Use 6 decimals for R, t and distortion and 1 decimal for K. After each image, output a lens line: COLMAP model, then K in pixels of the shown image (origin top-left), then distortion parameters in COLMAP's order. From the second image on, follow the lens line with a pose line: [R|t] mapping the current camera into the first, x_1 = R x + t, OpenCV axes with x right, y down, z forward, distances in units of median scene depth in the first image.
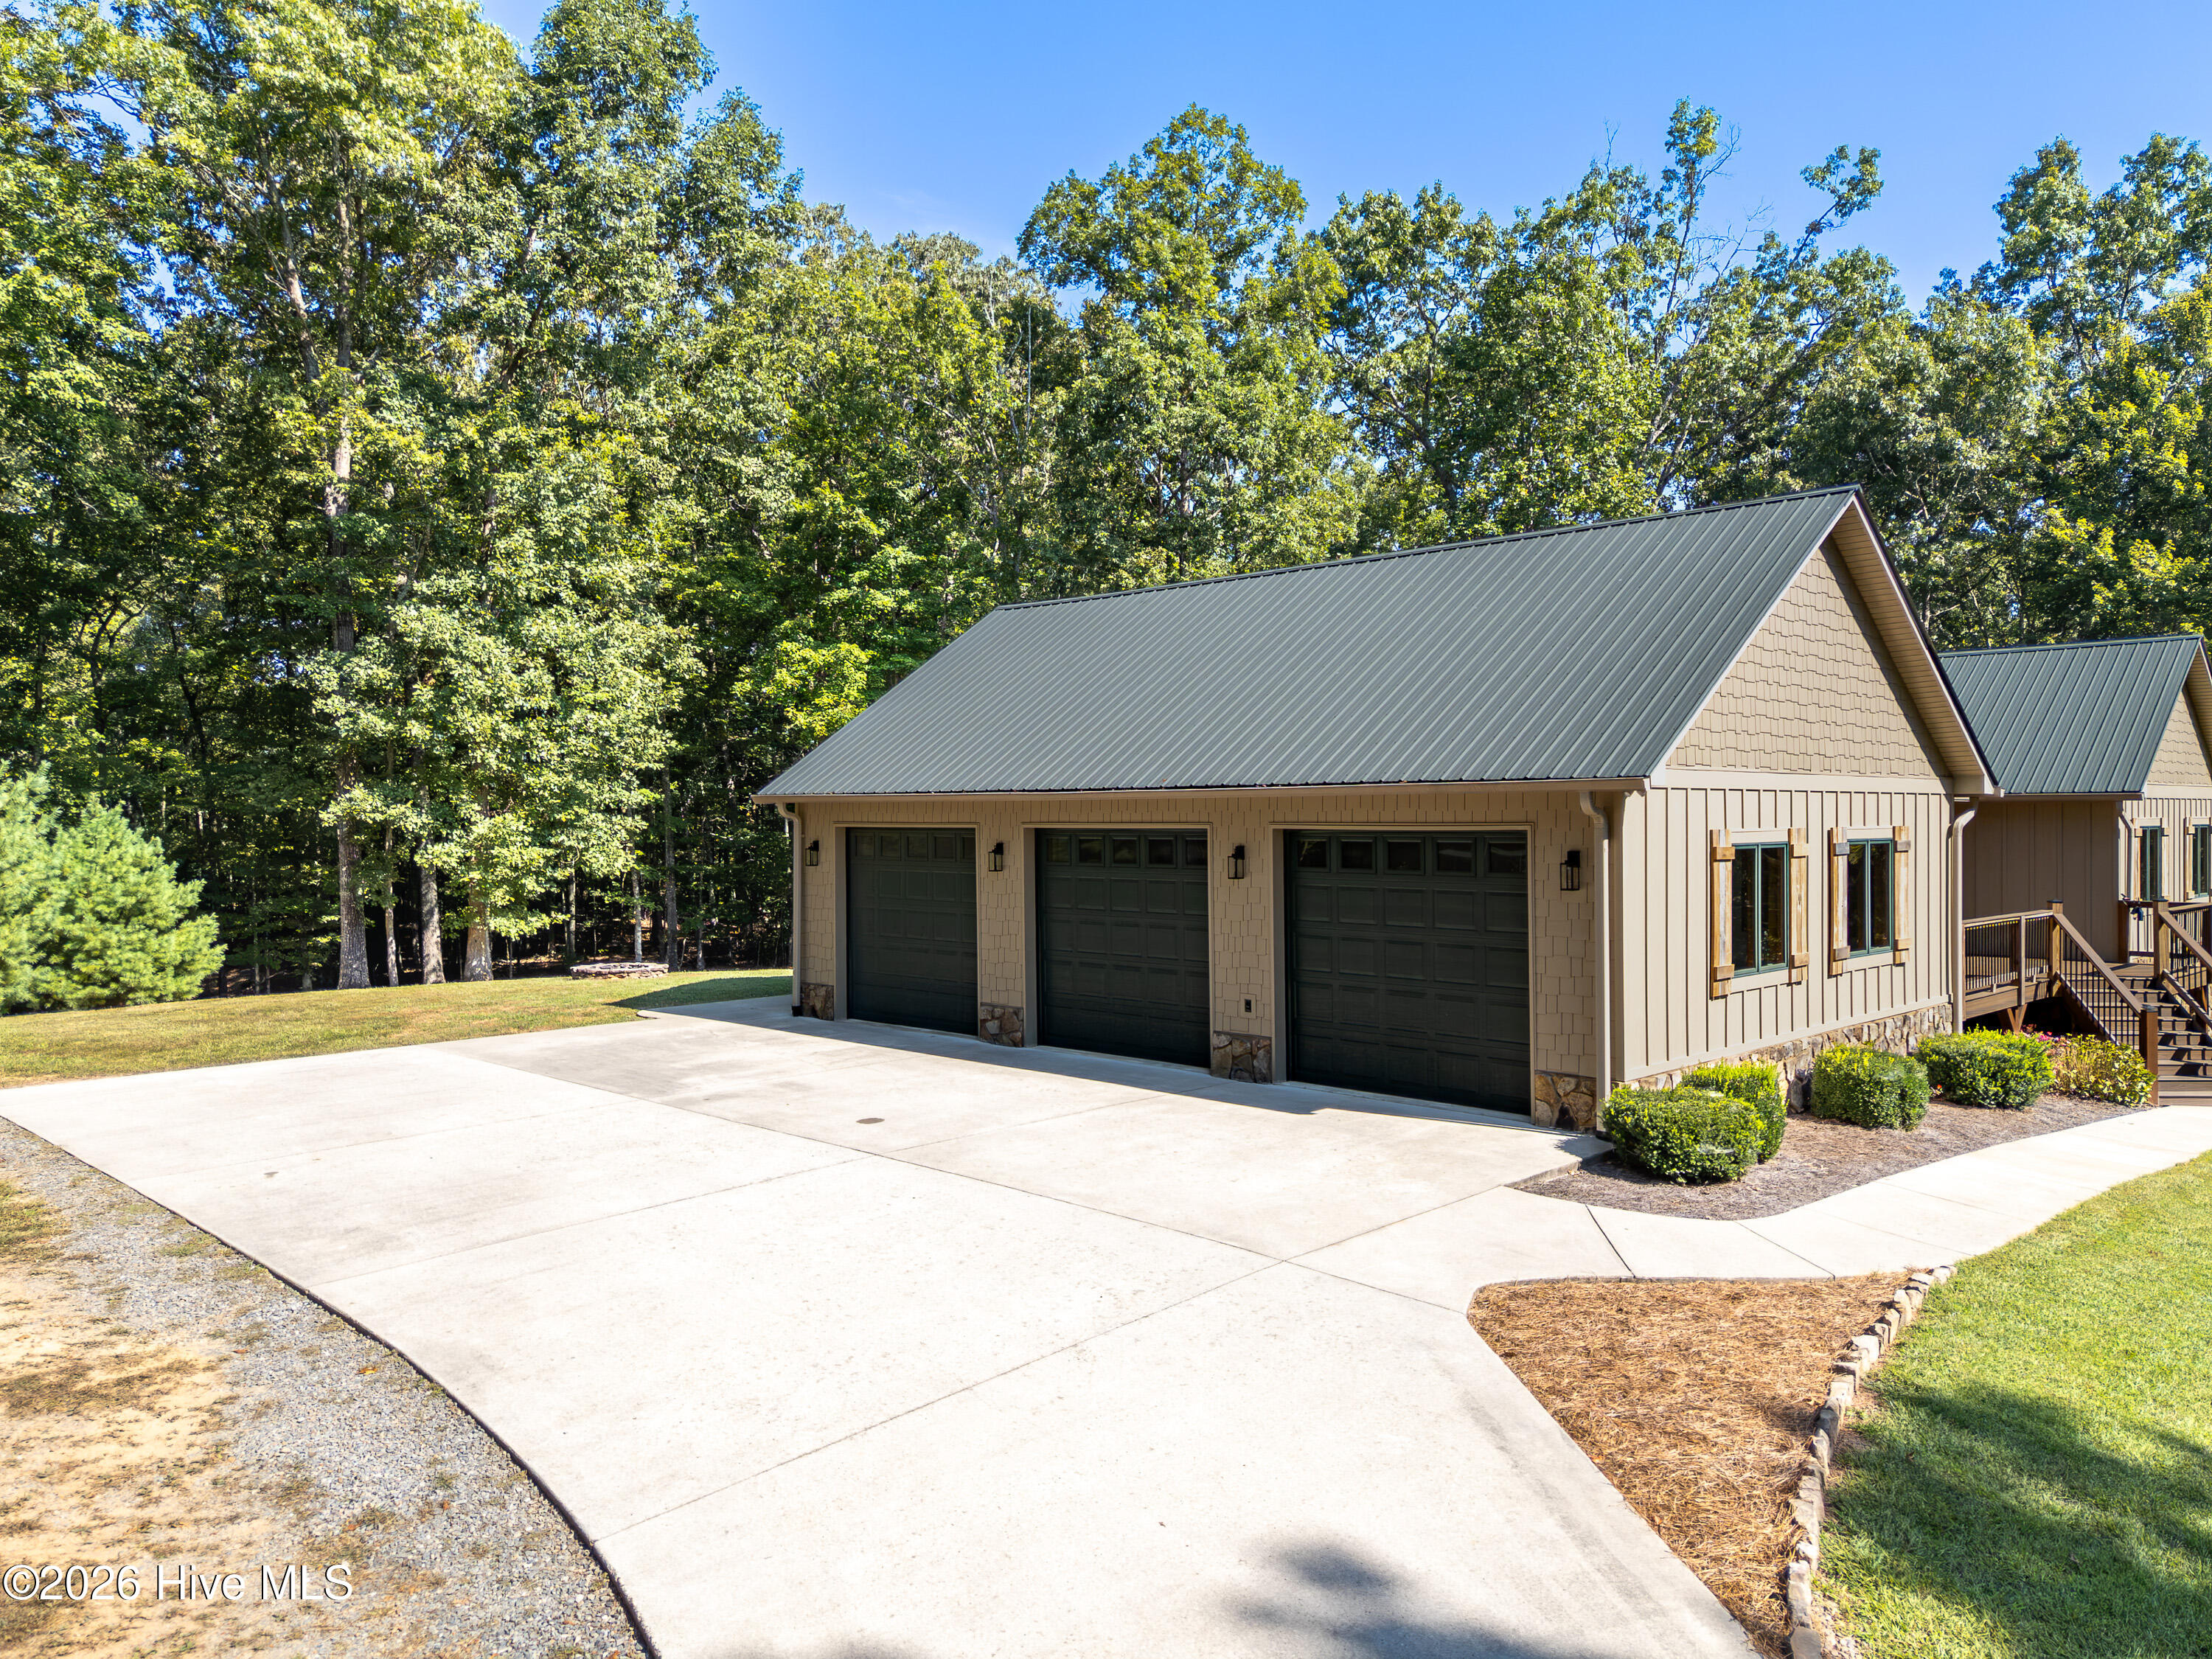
lens RADIAL K [[1629.8, 0, 1103.2], [0, 1629.8, 821.6], [0, 0, 1]] dist [0.051186, -0.038889]
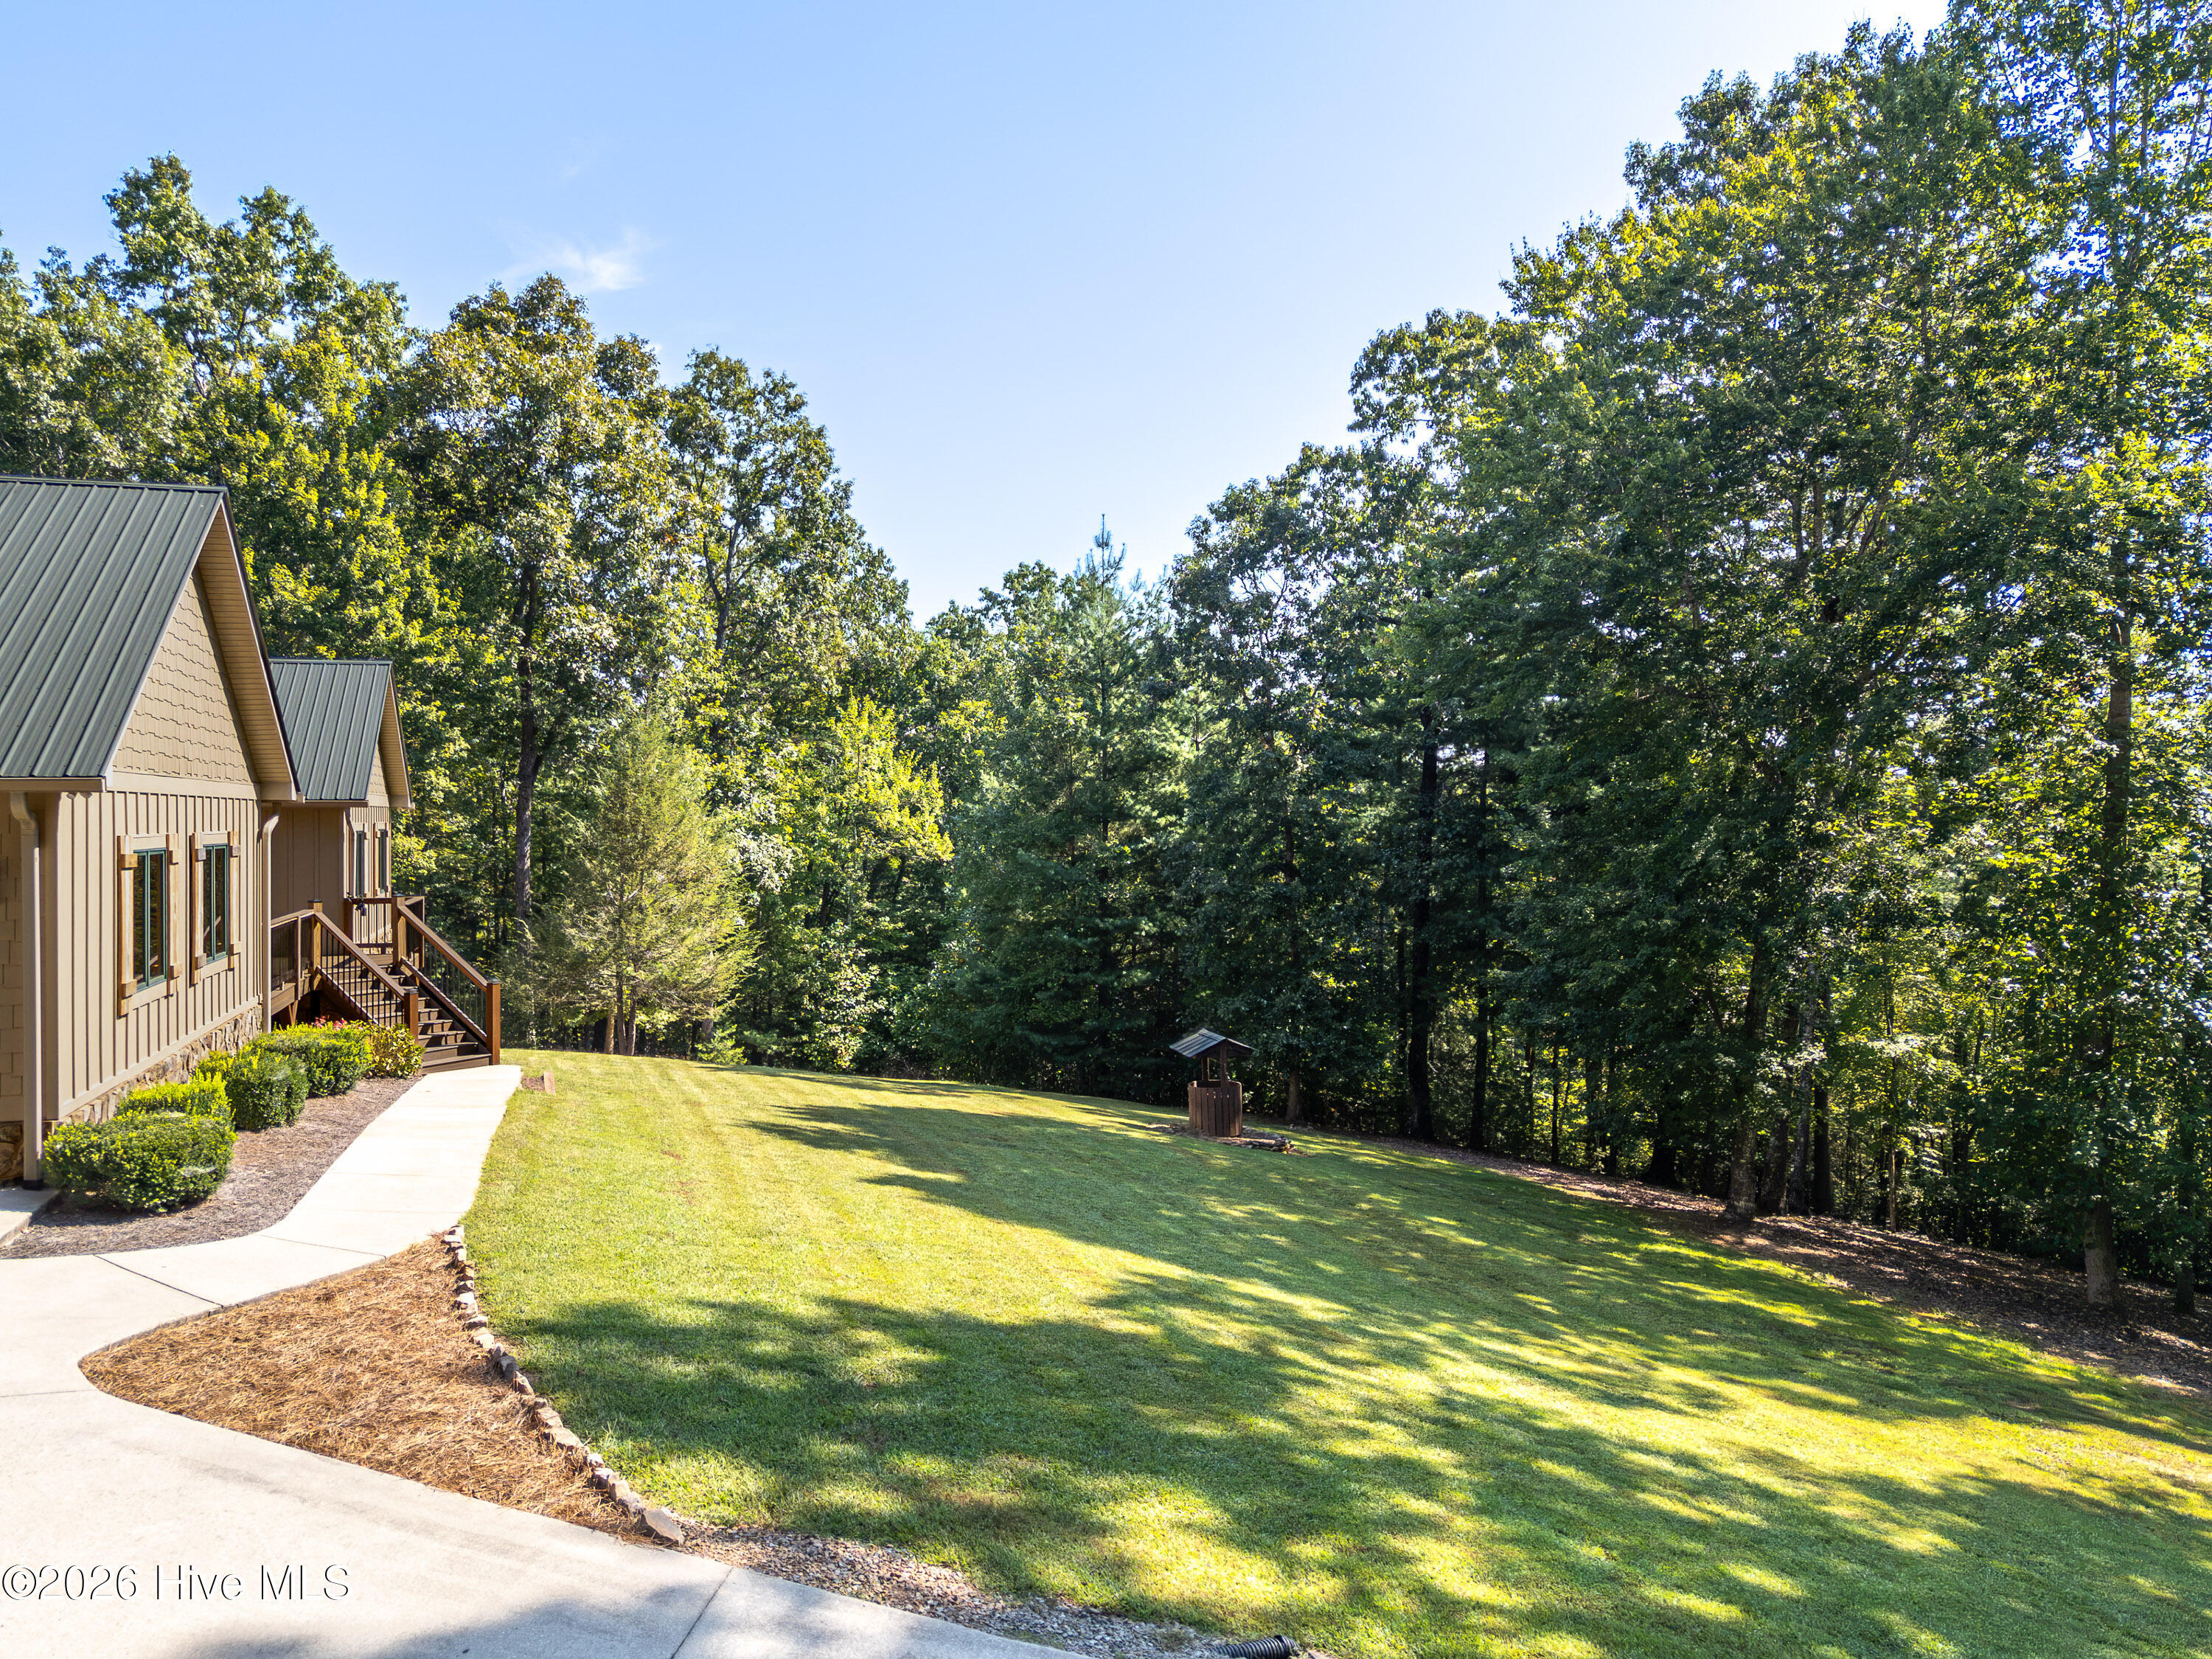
lens RADIAL K [[1629.8, 0, 1122.2], [0, 1629.8, 822.5], [0, 0, 1]] dist [0.051186, -0.038889]
pose [[0.455812, -0.001640, 0.890074, -0.081634], [0.004639, 0.999989, -0.000533, 0.000271], [-0.890064, 0.004372, 0.455815, 0.029035]]
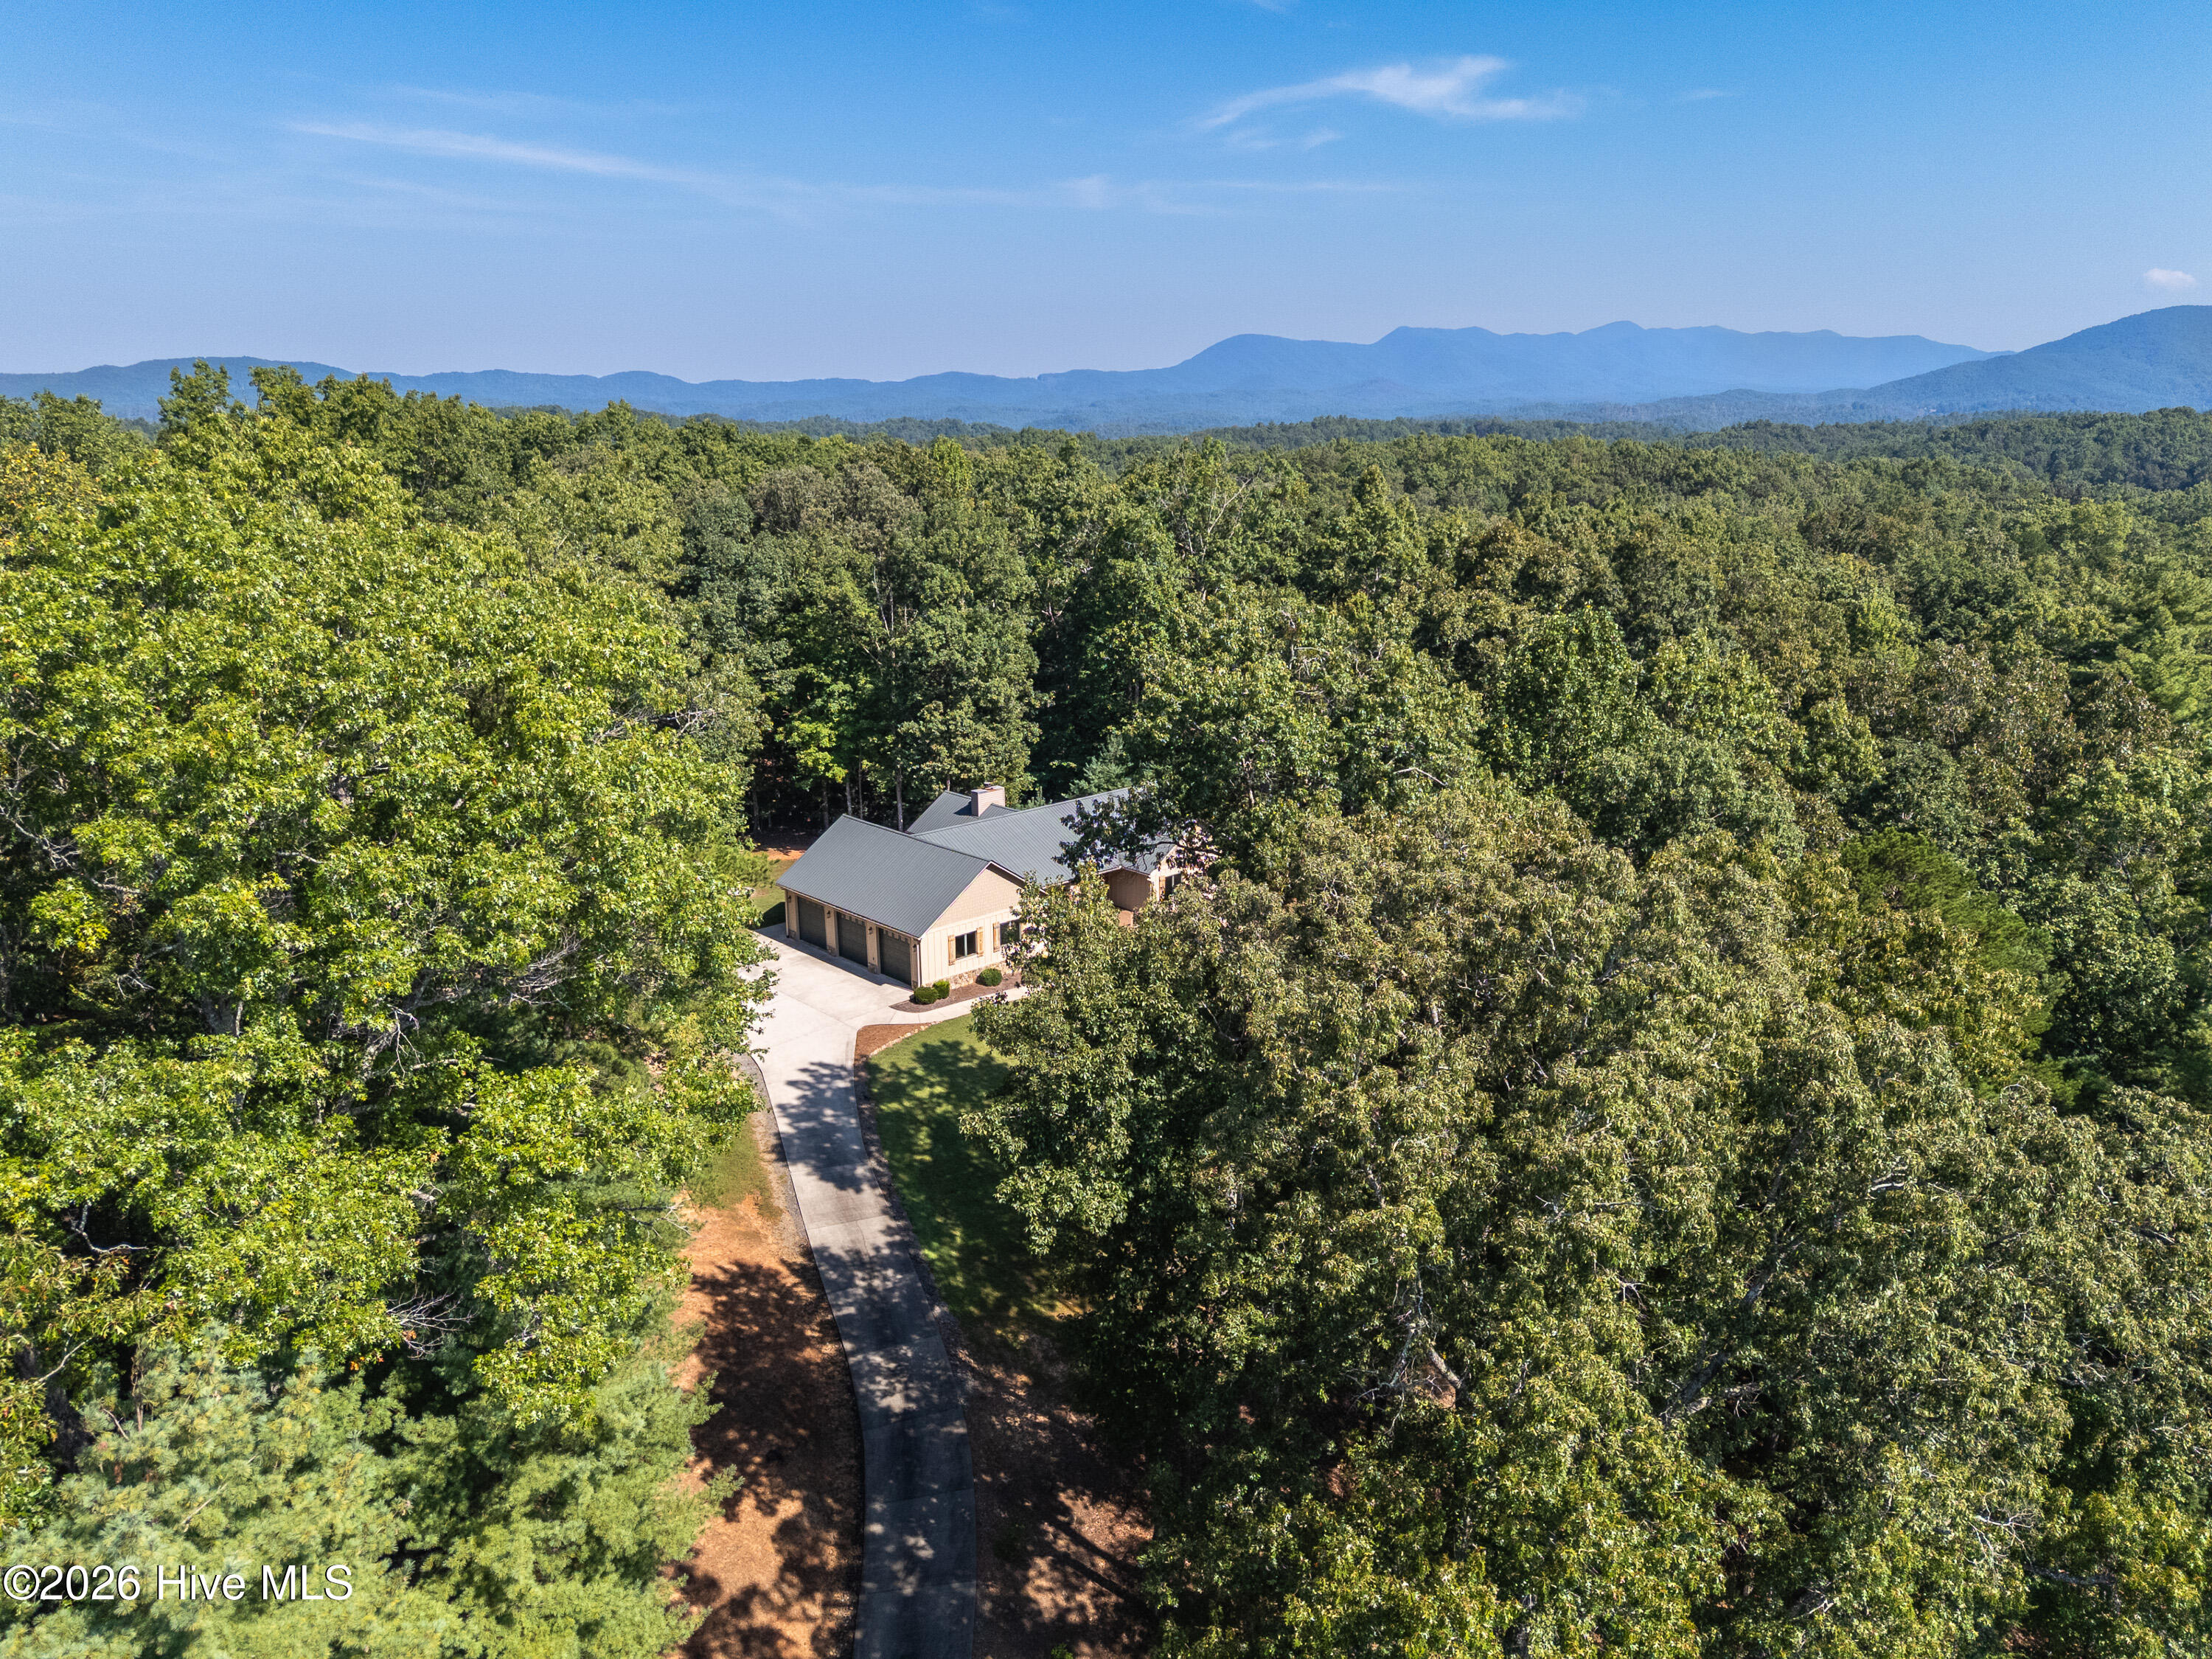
lens RADIAL K [[1629.8, 0, 1105.6], [0, 1629.8, 826.9], [0, 0, 1]] dist [0.051186, -0.038889]
pose [[0.998922, 0.008422, -0.045650, 0.454028], [0.002814, 0.970611, 0.240637, -0.652141], [0.046335, -0.240506, 0.969541, -1.632361]]
